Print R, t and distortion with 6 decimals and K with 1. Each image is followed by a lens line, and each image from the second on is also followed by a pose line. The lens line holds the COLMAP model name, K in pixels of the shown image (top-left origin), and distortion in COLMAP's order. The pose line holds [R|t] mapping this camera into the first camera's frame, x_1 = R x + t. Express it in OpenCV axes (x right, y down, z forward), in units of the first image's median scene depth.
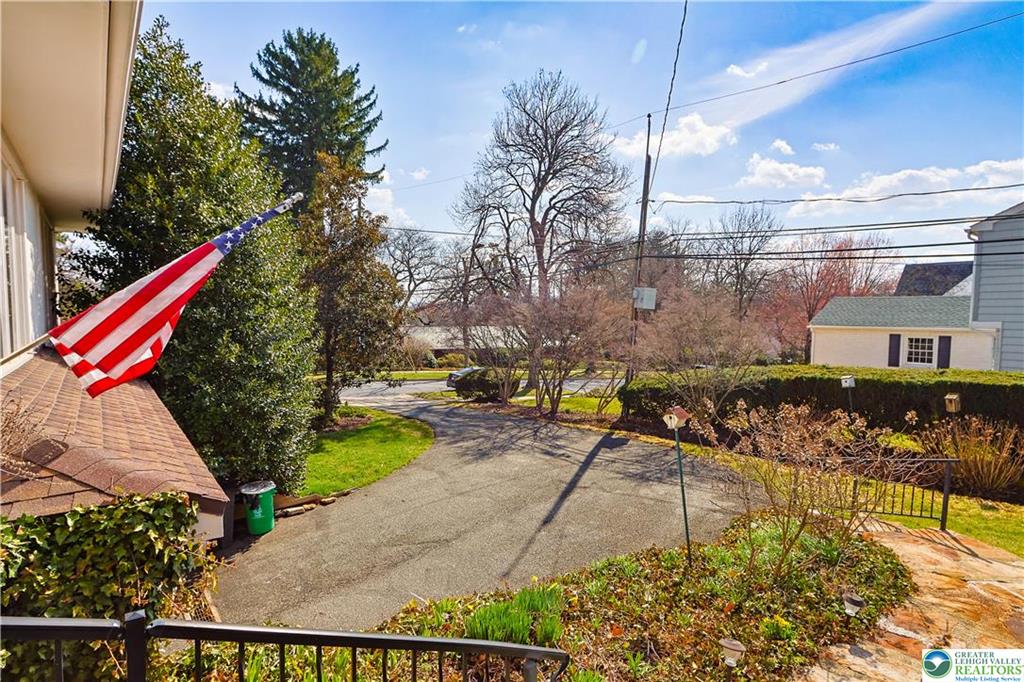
lens RADIAL K [[517.8, 0, 507.6], [0, 517.8, 345.1], [0, 0, 1]] dist [-0.015454, -0.000785]
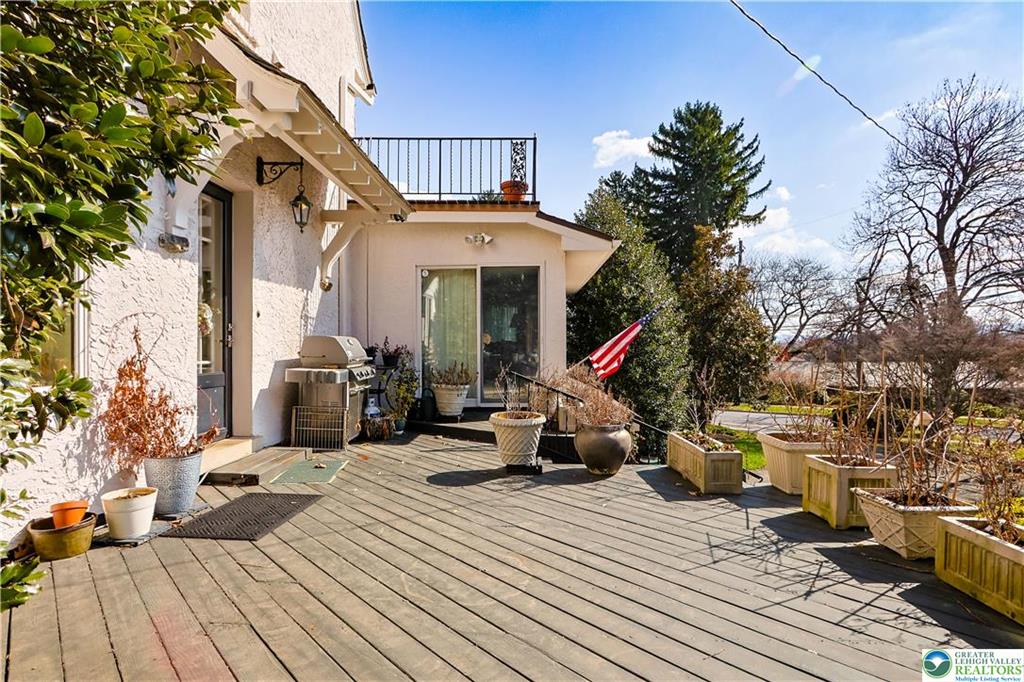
lens RADIAL K [[517.8, 0, 507.6], [0, 517.8, 345.1], [0, 0, 1]] dist [-0.015454, -0.000785]
pose [[0.753327, -0.007590, -0.657602, 0.058361], [-0.036913, 0.997869, -0.053802, 0.007377], [0.656610, 0.064805, 0.751441, -0.125614]]
